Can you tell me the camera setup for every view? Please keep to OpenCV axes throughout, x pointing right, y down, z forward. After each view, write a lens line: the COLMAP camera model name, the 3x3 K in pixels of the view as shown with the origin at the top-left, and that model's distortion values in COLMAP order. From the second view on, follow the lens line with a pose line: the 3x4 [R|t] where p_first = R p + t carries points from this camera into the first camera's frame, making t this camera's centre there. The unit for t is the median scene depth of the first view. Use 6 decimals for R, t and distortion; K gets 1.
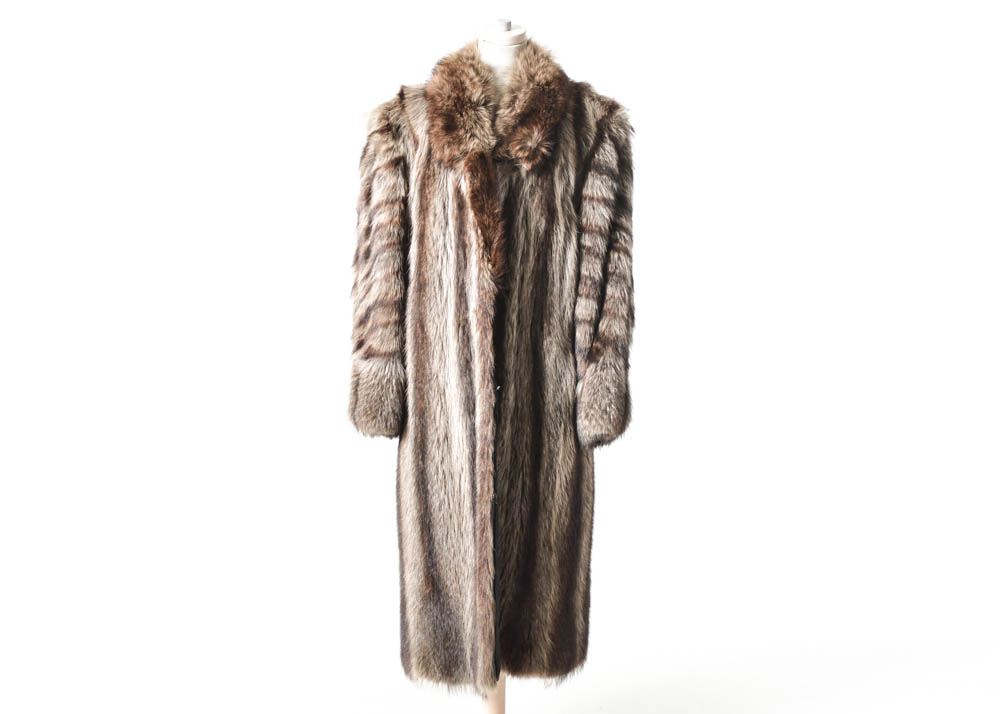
lens RADIAL K [[1595.2, 0, 502.4], [0, 1595.2, 359.0], [0, 0, 1]] dist [0.073851, 0.000000]
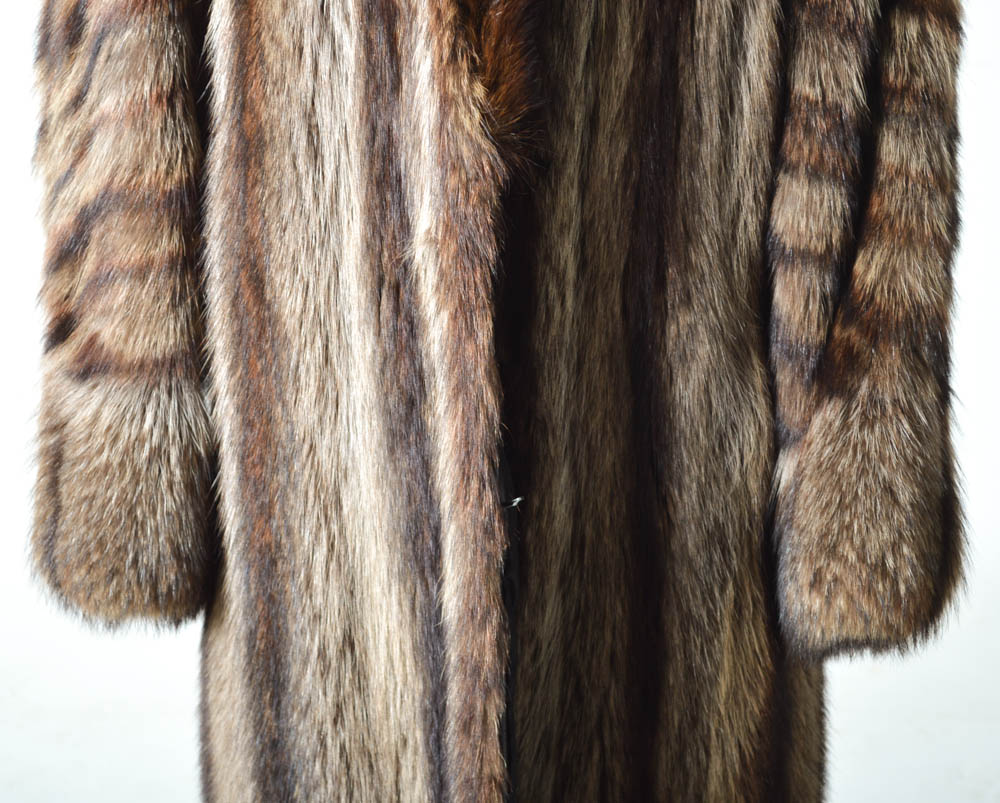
lens RADIAL K [[2728.7, 0, 495.7], [0, 2728.7, 400.8], [0, 0, 1]] dist [0.100583, 0.000000]
pose [[0.999749, -0.015362, -0.016307, 0.002043], [0.017454, 0.990403, 0.137102, -0.067539], [0.014045, -0.137353, 0.990423, 0.494351]]
